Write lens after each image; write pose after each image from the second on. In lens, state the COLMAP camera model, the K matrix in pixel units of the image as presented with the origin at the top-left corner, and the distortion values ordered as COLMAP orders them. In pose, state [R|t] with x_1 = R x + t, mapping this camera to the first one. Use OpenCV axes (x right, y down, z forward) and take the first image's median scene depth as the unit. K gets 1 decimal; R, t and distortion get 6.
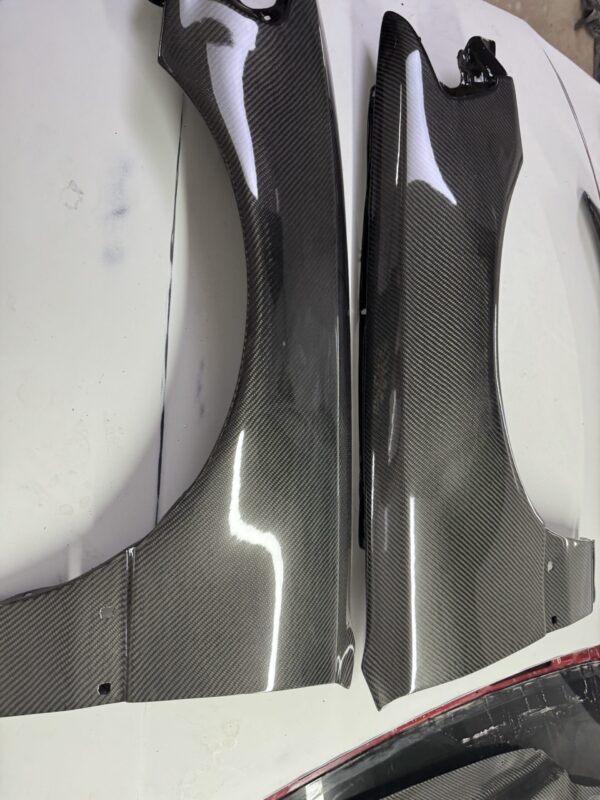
lens RADIAL K [[572.5, 0, 300.0], [0, 572.5, 400.0], [0, 0, 1]] dist [-0.001946, -0.002274]
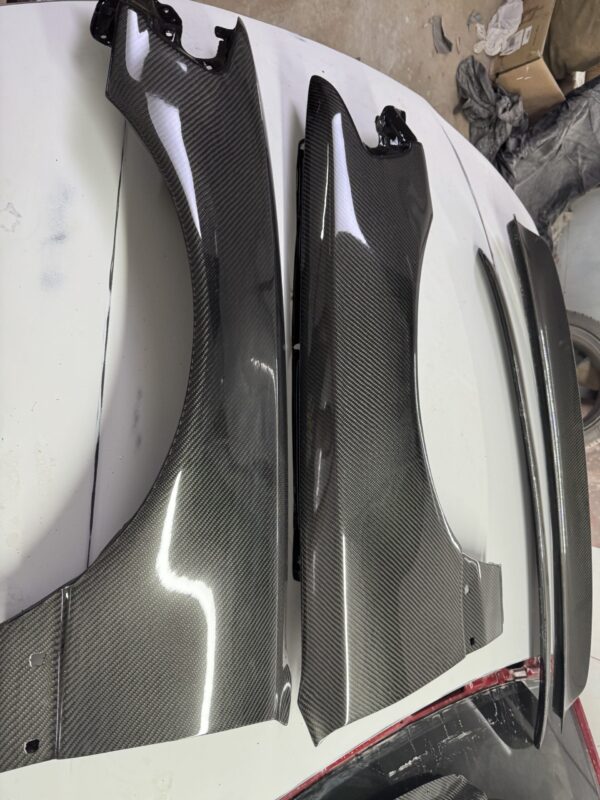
lens RADIAL K [[568.8, 0, 300.0], [0, 568.8, 400.0], [0, 0, 1]] dist [-0.000437, -0.001280]
pose [[0.983052, 0.003632, 0.183292, -0.070641], [0.011983, 0.996392, -0.084015, 0.029489], [-0.182935, 0.084787, 0.979462, -0.006681]]
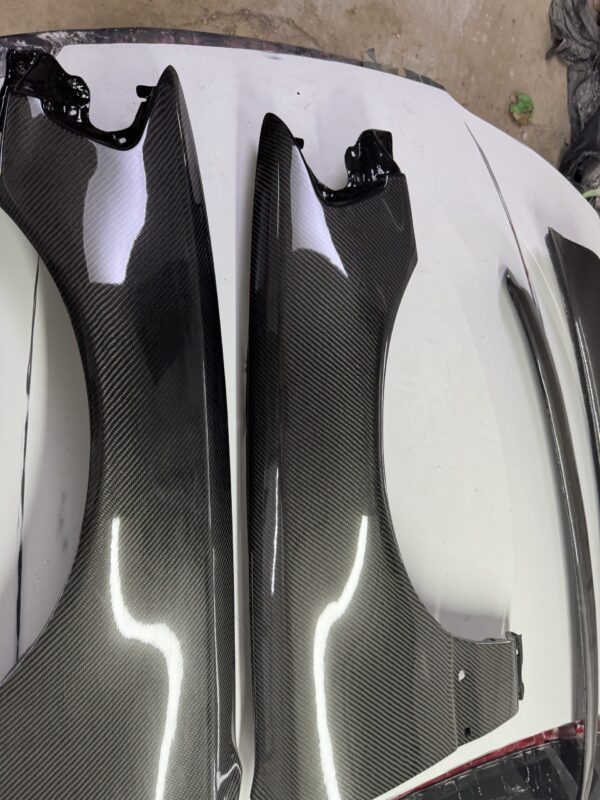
lens RADIAL K [[572.5, 0, 300.0], [0, 572.5, 400.0], [0, 0, 1]] dist [-0.001946, -0.002274]
pose [[0.999597, -0.015243, -0.023931, 0.225805], [0.015088, 0.999864, -0.006635, -0.191859], [0.024029, 0.006271, 0.999692, 0.041008]]
